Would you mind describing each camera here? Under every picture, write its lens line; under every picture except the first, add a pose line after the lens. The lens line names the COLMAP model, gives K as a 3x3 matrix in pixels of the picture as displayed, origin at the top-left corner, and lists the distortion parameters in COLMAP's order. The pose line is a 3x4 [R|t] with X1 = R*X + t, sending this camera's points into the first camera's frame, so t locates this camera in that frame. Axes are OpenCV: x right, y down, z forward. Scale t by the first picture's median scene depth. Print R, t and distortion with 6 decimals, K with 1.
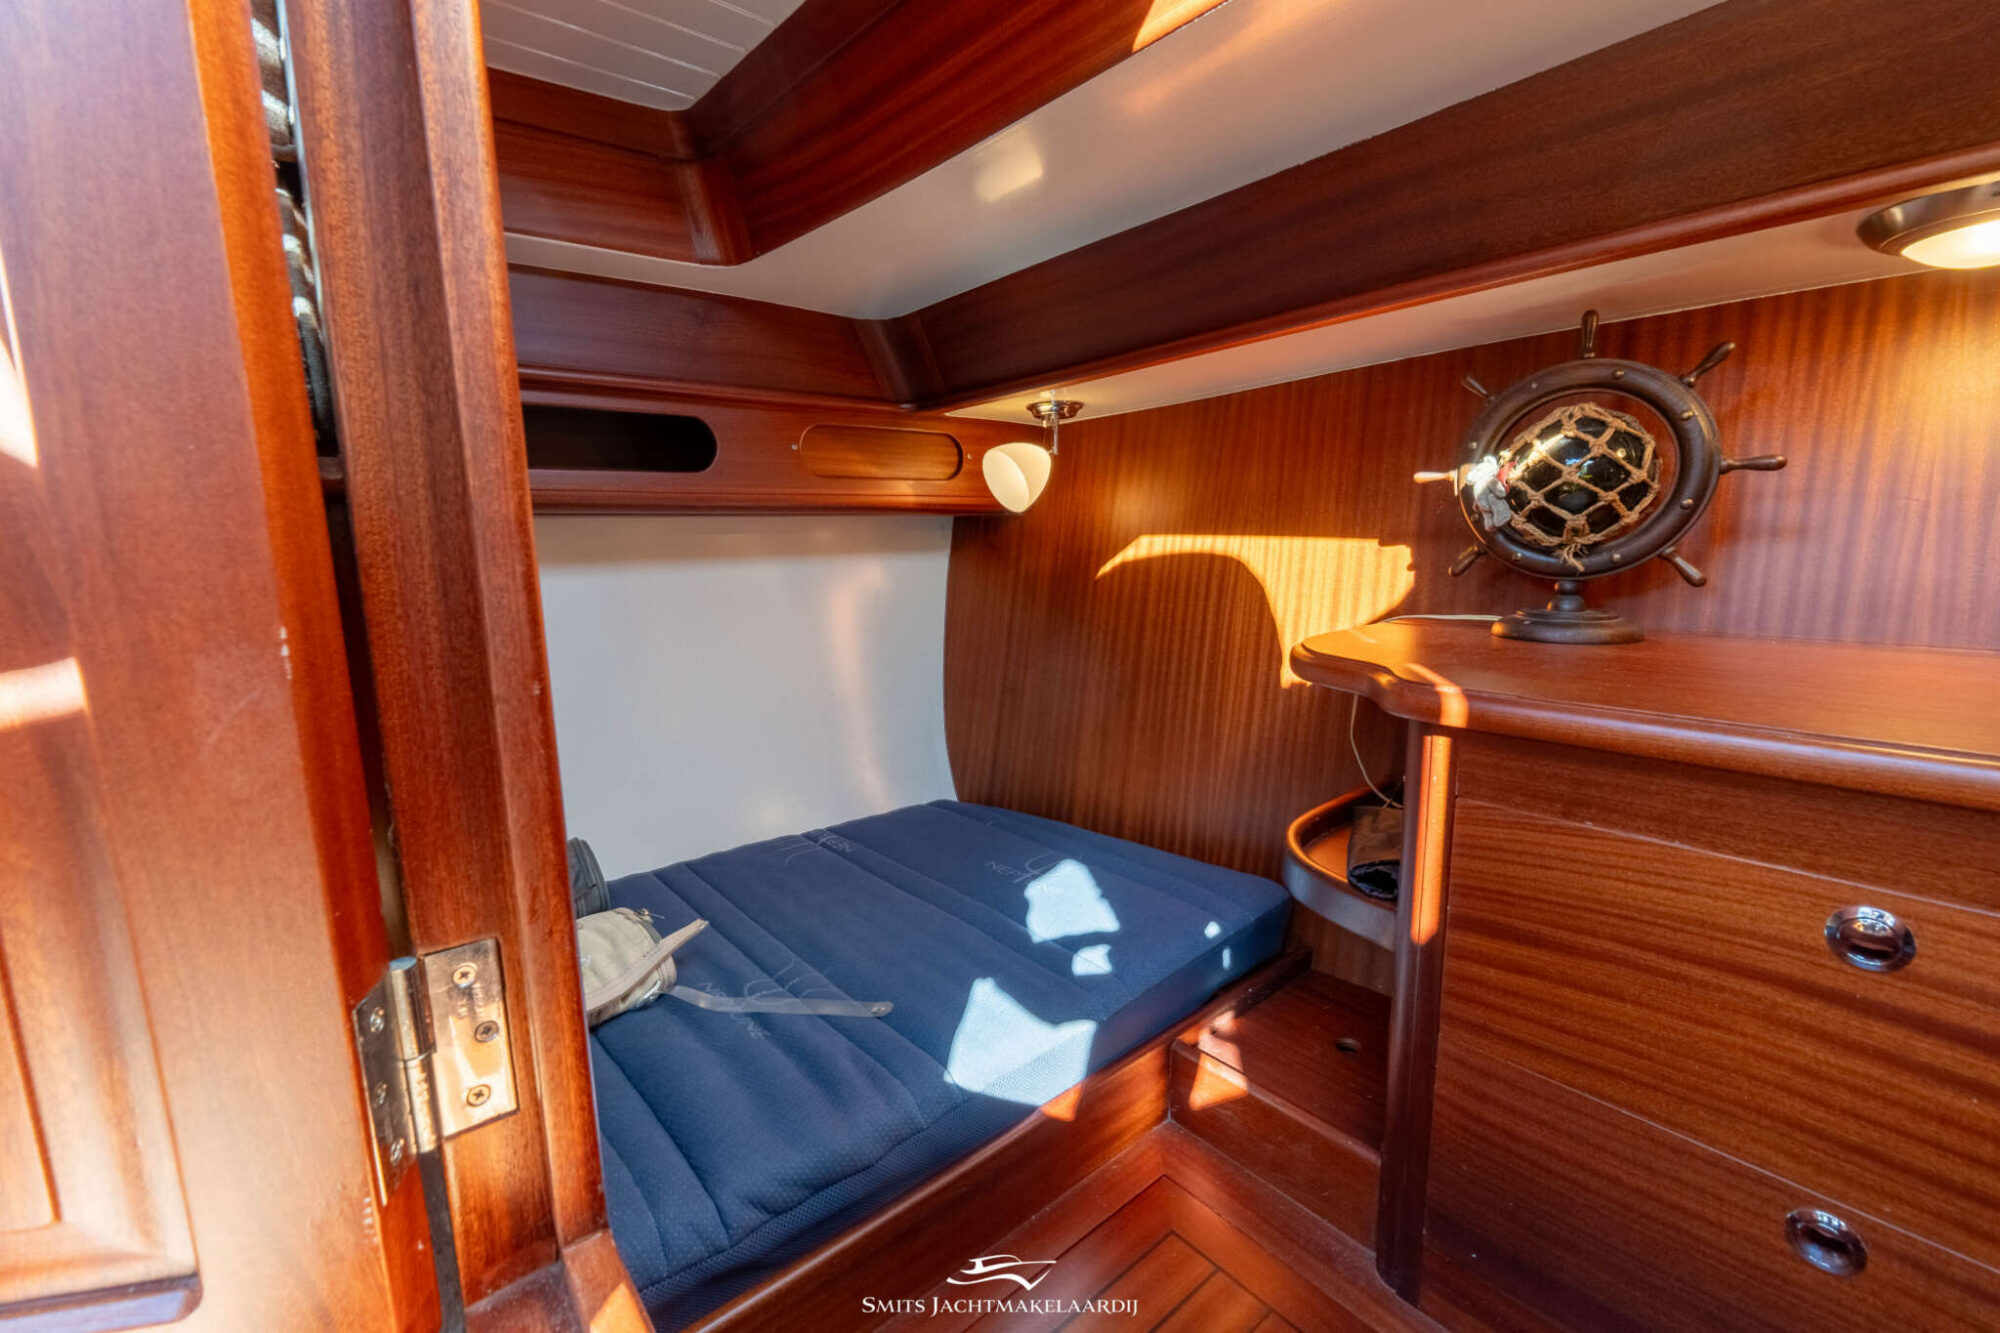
lens RADIAL K [[841.3, 0, 990.3], [0, 841.3, 655.2], [0, 0, 1]] dist [-0.000159, -0.004273]
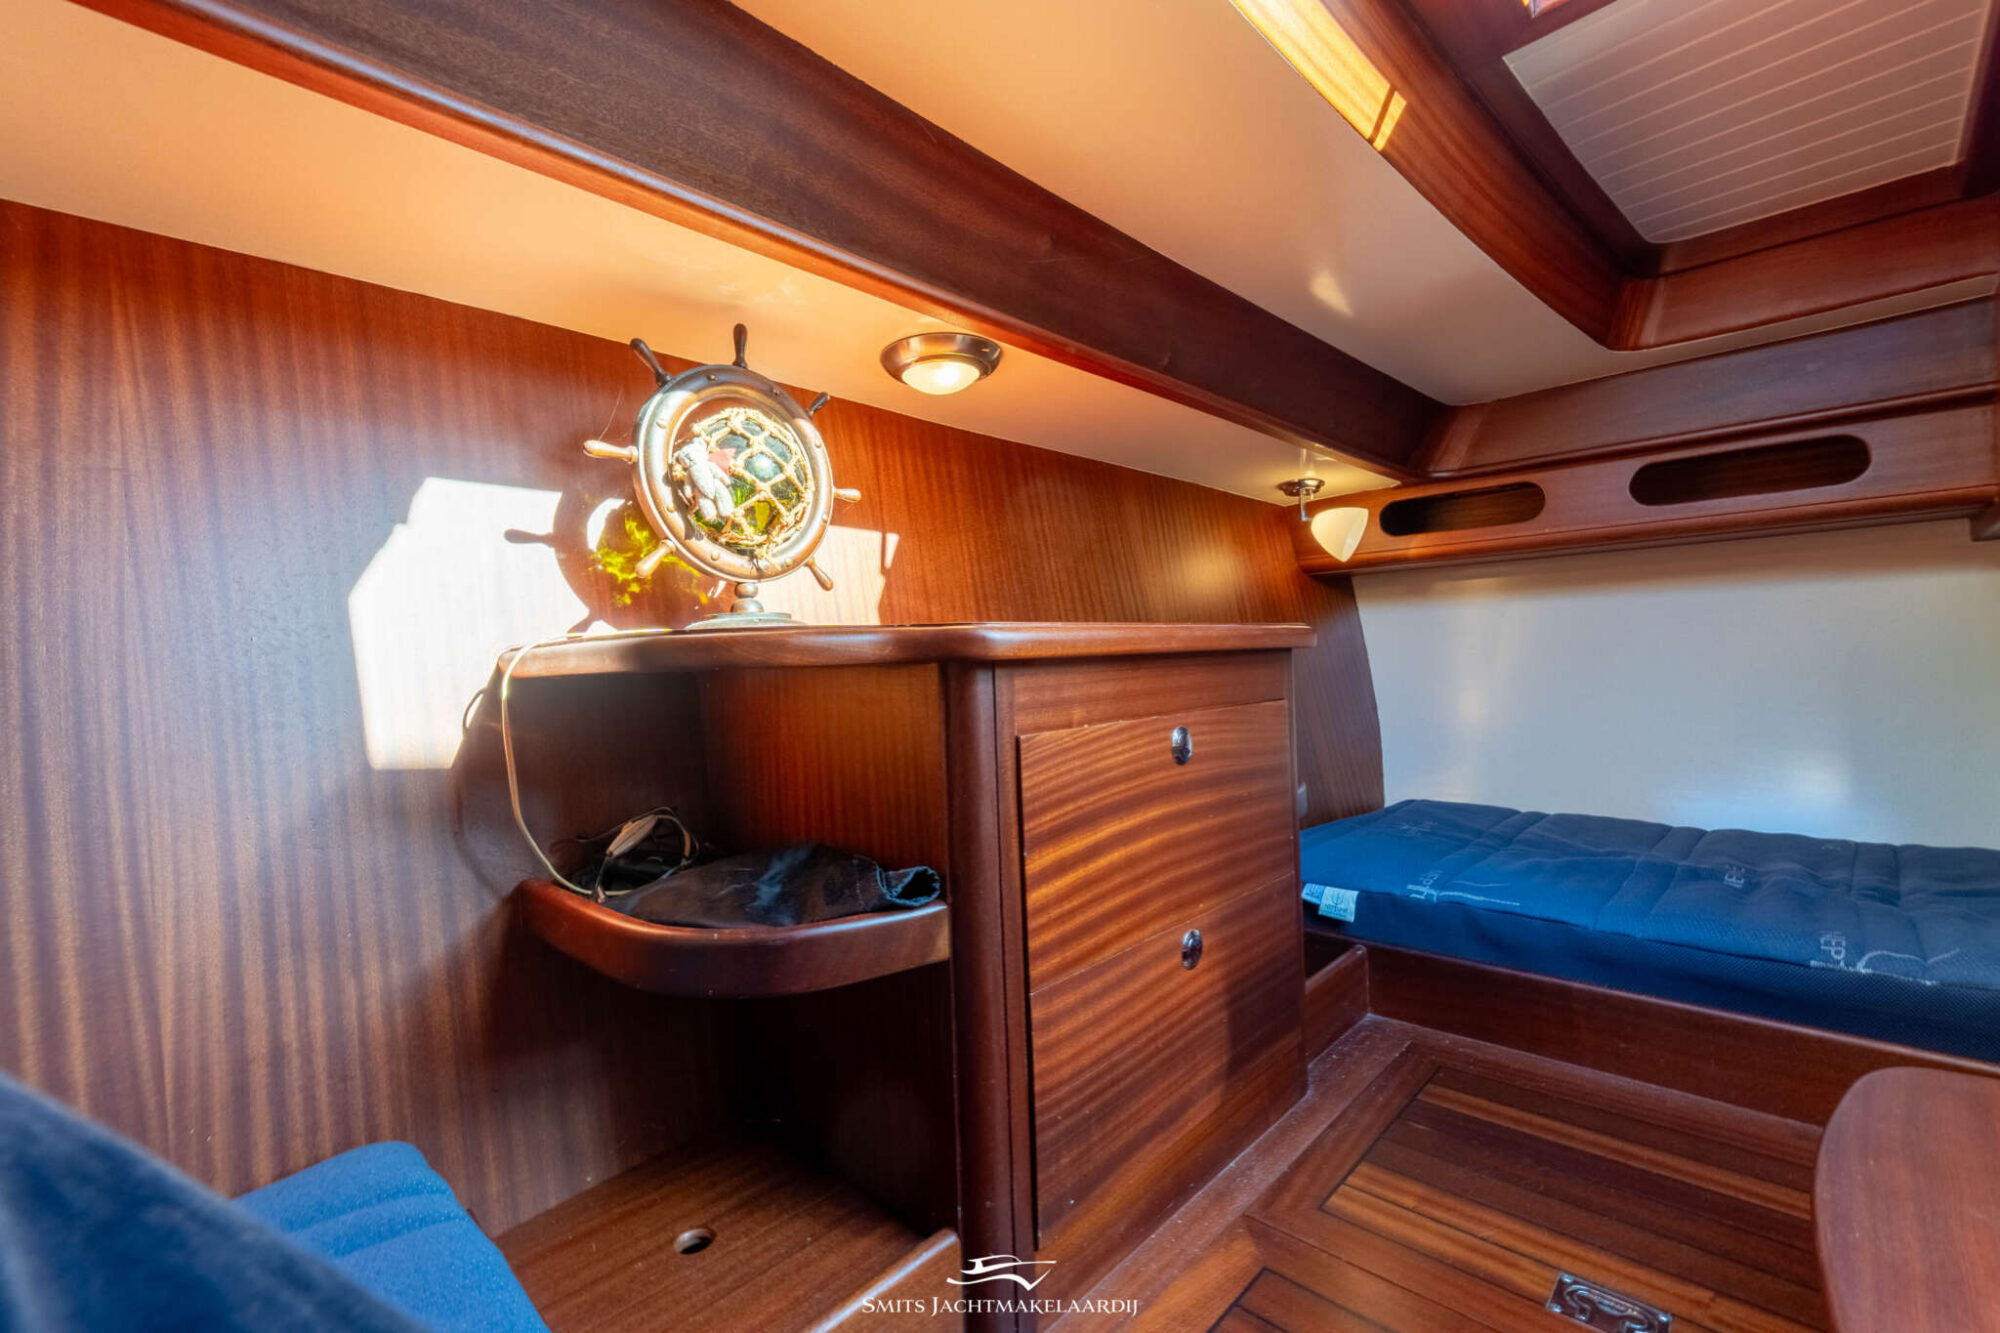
lens RADIAL K [[840.6, 0, 995.4], [0, 840.6, 662.2], [0, 0, 1]] dist [-0.003370, -0.001117]
pose [[-0.112561, 0.023423, 0.993369, -0.422940], [0.197381, 0.980327, -0.000750, 0.072619], [-0.973843, 0.195988, -0.114970, 1.093630]]
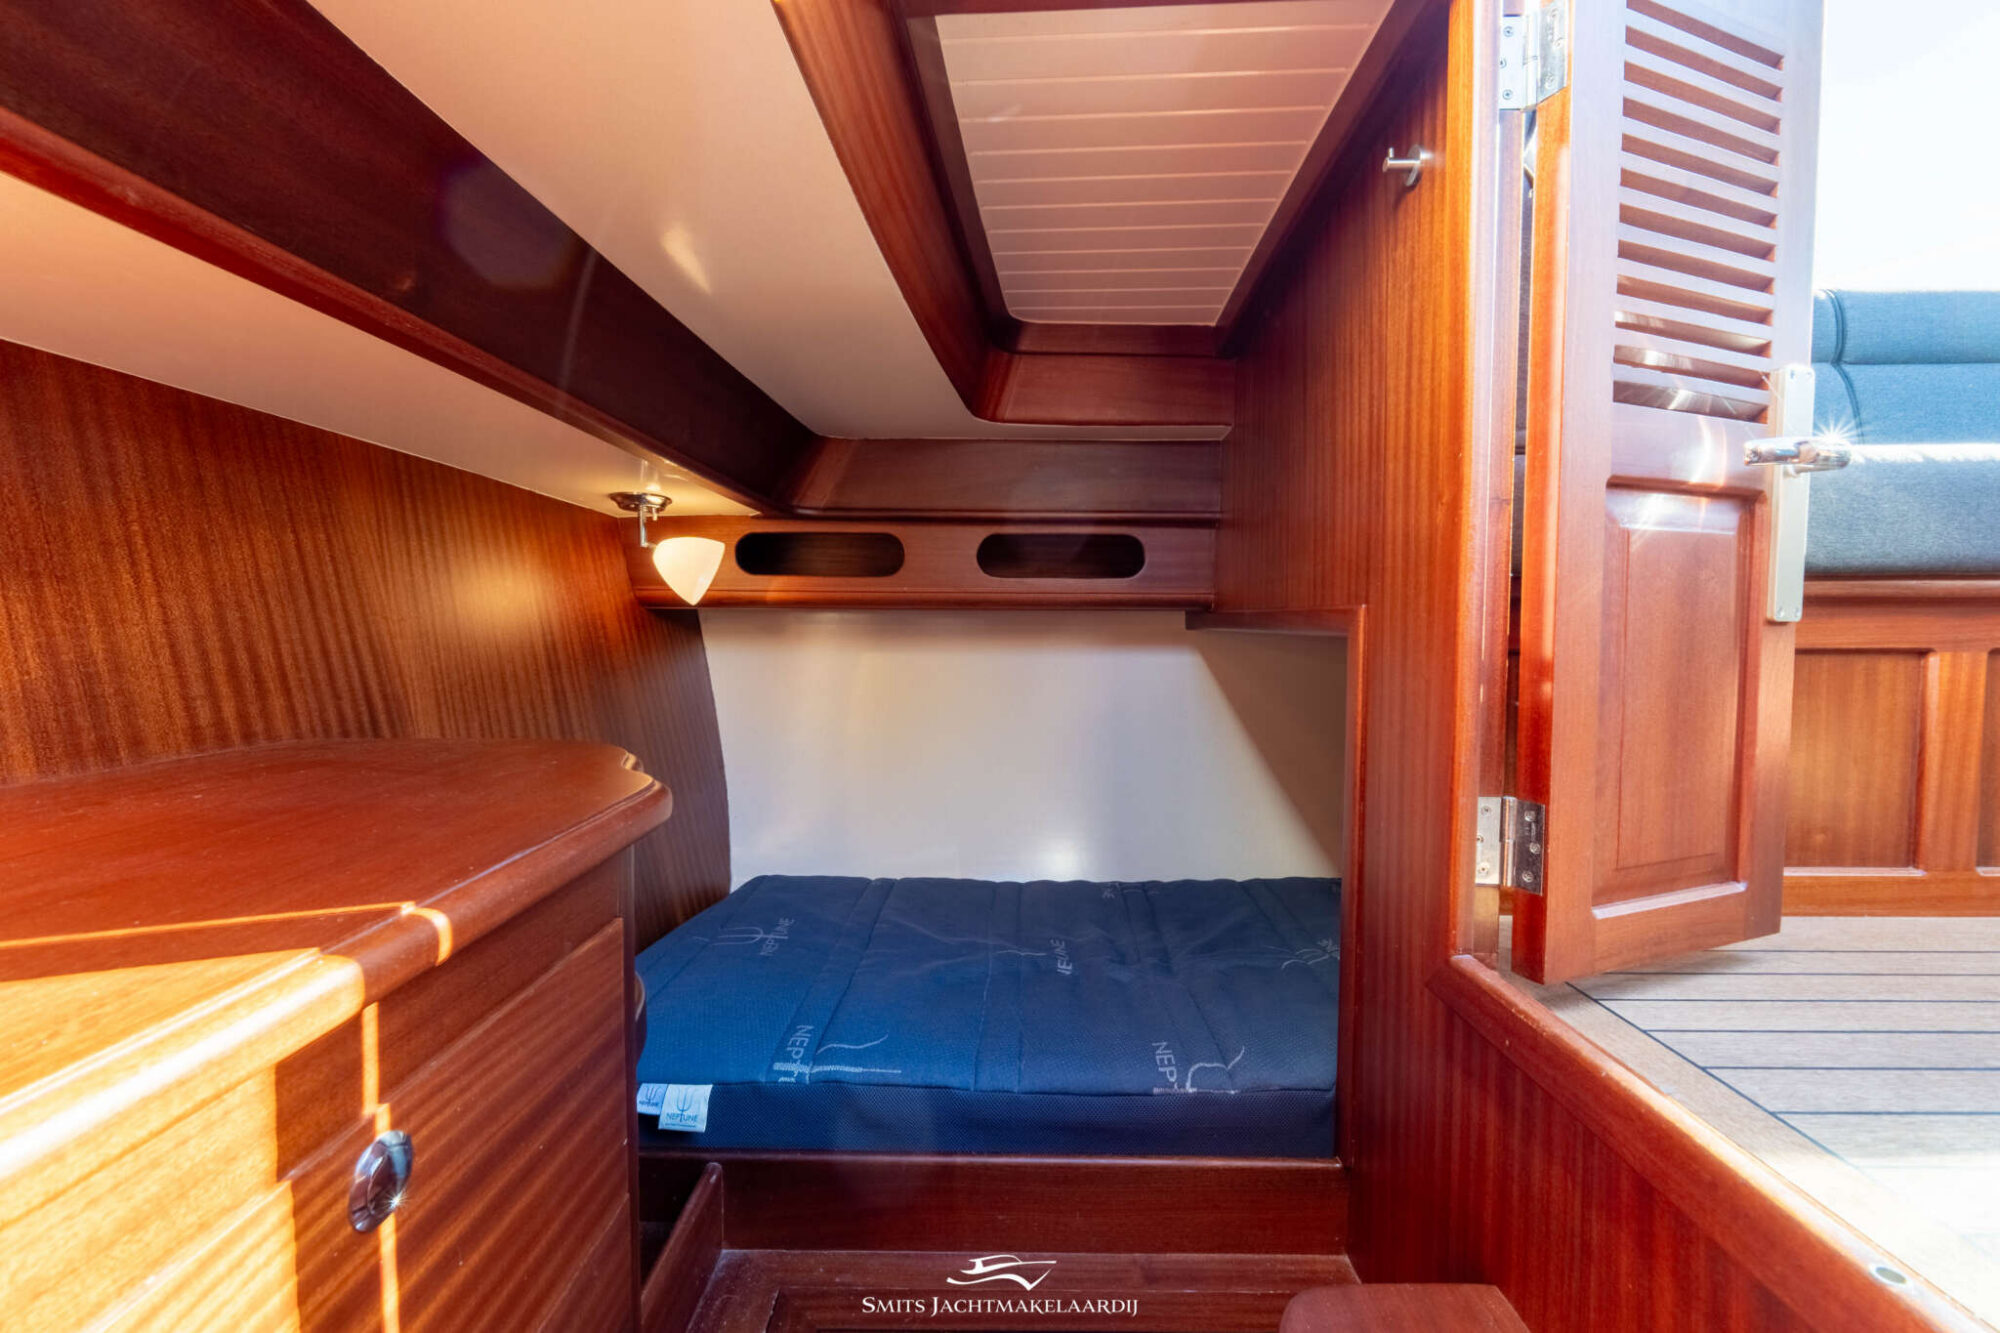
lens RADIAL K [[847.0, 0, 998.1], [0, 847.0, 656.5], [0, 0, 1]] dist [-0.002964, -0.000422]
pose [[-0.770737, -0.013682, 0.637007, 0.108431], [0.110174, 0.981848, 0.154392, -0.126183], [-0.627556, 0.189177, -0.755239, 0.817528]]
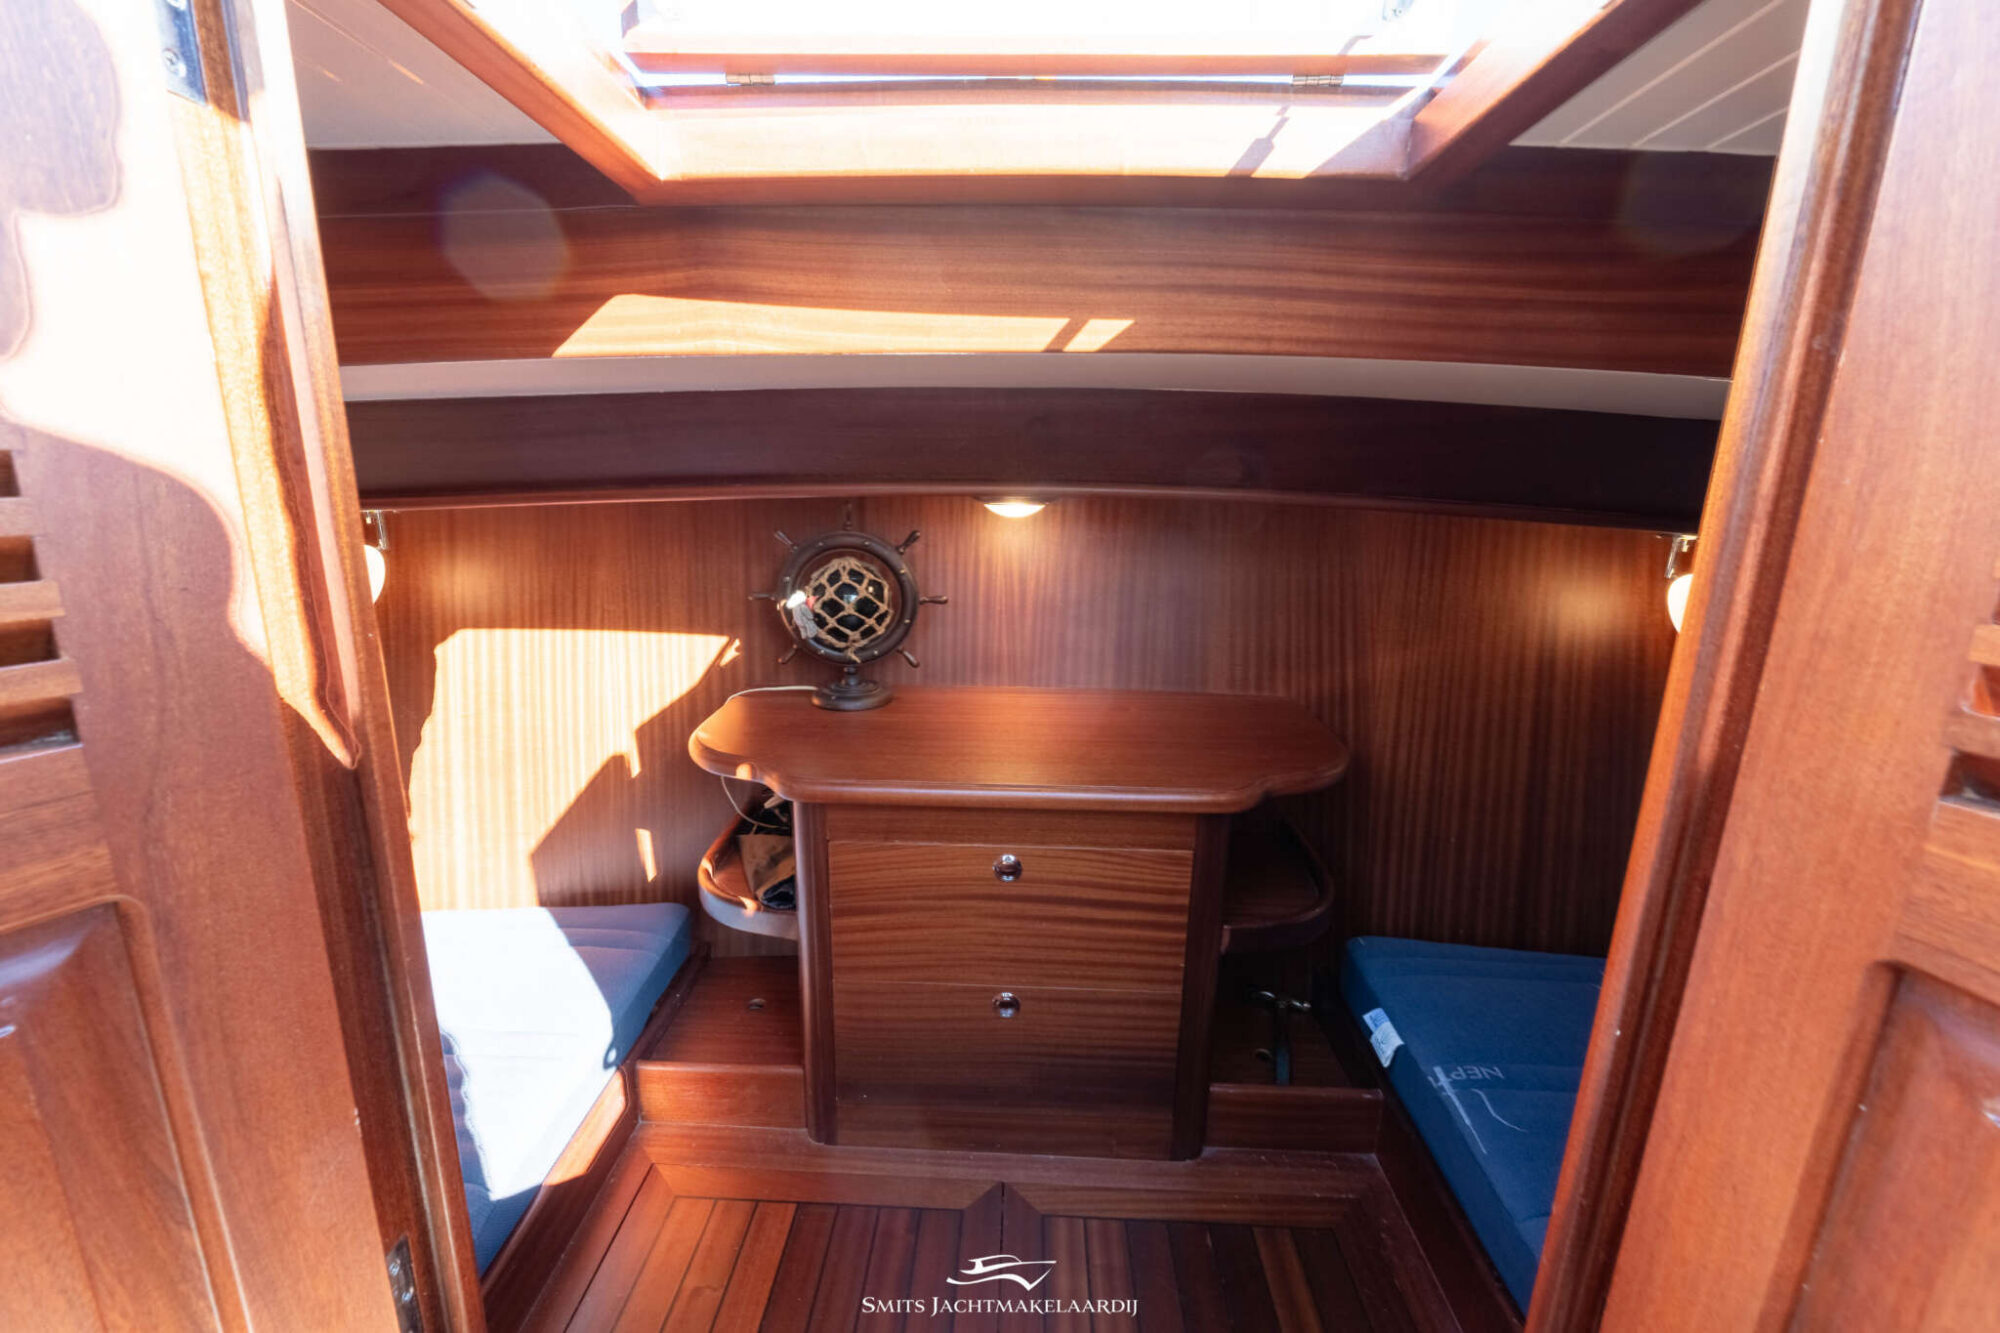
lens RADIAL K [[840.6, 0, 995.4], [0, 840.6, 662.2], [0, 0, 1]] dist [-0.003370, -0.001117]
pose [[0.662000, -0.144248, 0.735492, -0.378982], [0.090165, 0.989506, 0.112910, -0.326563], [-0.744061, -0.008431, 0.668059, -0.328835]]
